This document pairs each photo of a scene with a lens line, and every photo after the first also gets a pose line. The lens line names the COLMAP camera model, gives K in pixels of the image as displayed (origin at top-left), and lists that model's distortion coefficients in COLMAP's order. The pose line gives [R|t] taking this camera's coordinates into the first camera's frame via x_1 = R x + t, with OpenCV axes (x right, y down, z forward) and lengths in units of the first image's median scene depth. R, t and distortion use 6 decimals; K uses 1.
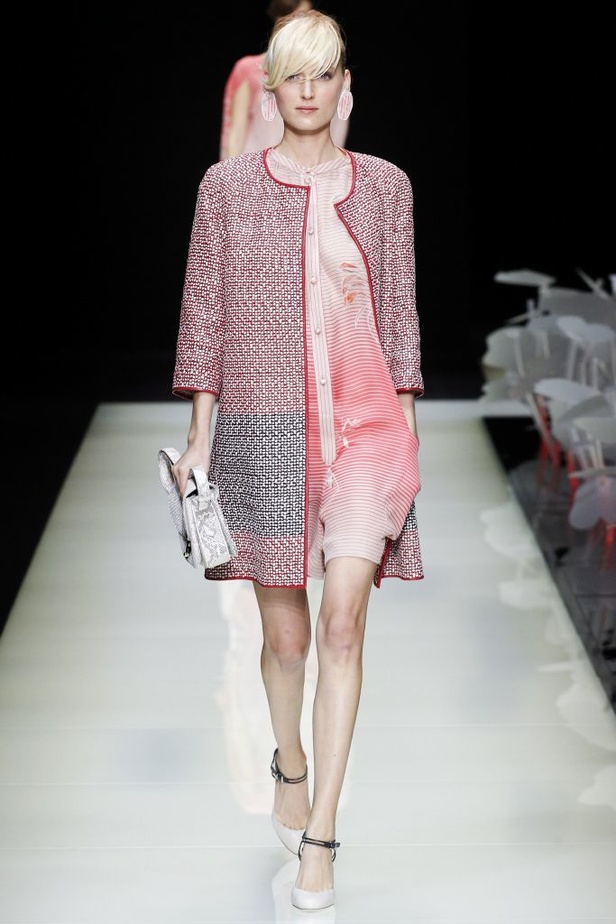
lens RADIAL K [[5148.3, 0, 309.3], [0, 5148.3, 461.7], [0, 0, 1]] dist [0.278728, 0.000000]
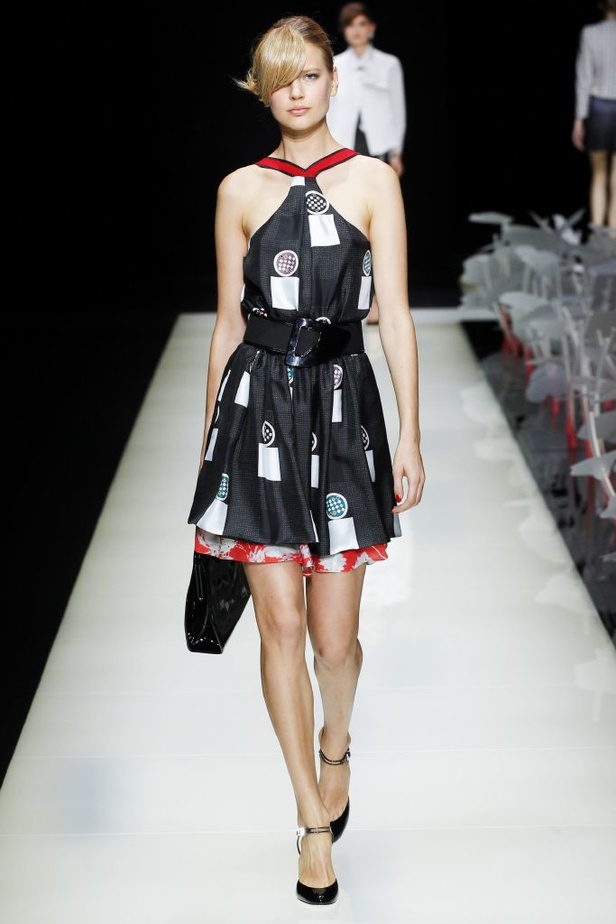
lens RADIAL K [[4187.6, 0, 310.7], [0, 4187.6, 461.9], [0, 0, 1]] dist [-0.156663, 0.000000]
pose [[0.999846, -0.014070, -0.010515, 0.004857], [0.014330, 0.999584, 0.025031, 0.000330], [0.010158, -0.025178, 0.999631, -0.109793]]
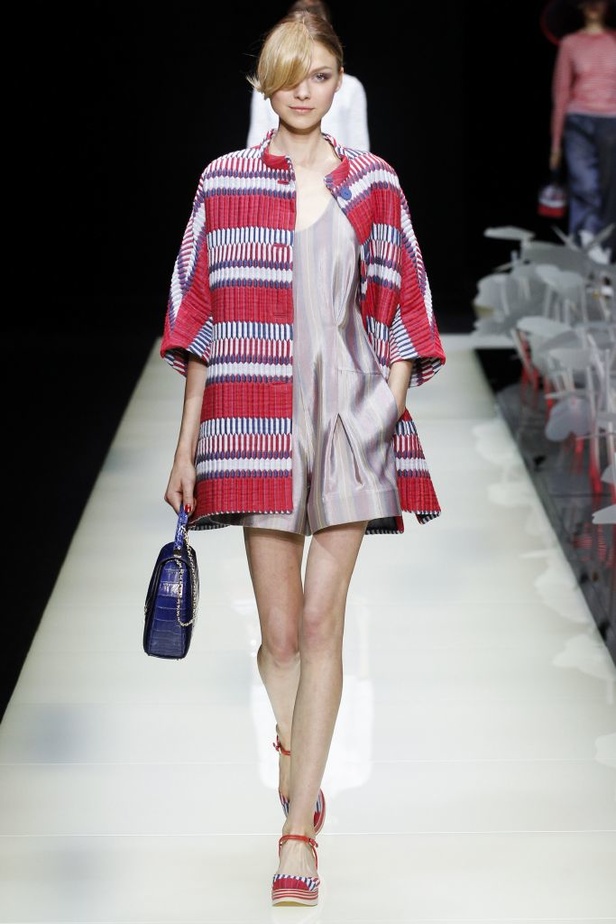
lens RADIAL K [[4187.6, 0, 307.9], [0, 4187.6, 463.5], [0, 0, 1]] dist [-0.156663, 0.000000]
pose [[0.999982, 0.001212, -0.005885, 0.000343], [-0.001094, 0.999798, 0.020069, -0.001245], [0.005908, -0.020062, 0.999781, 0.015260]]
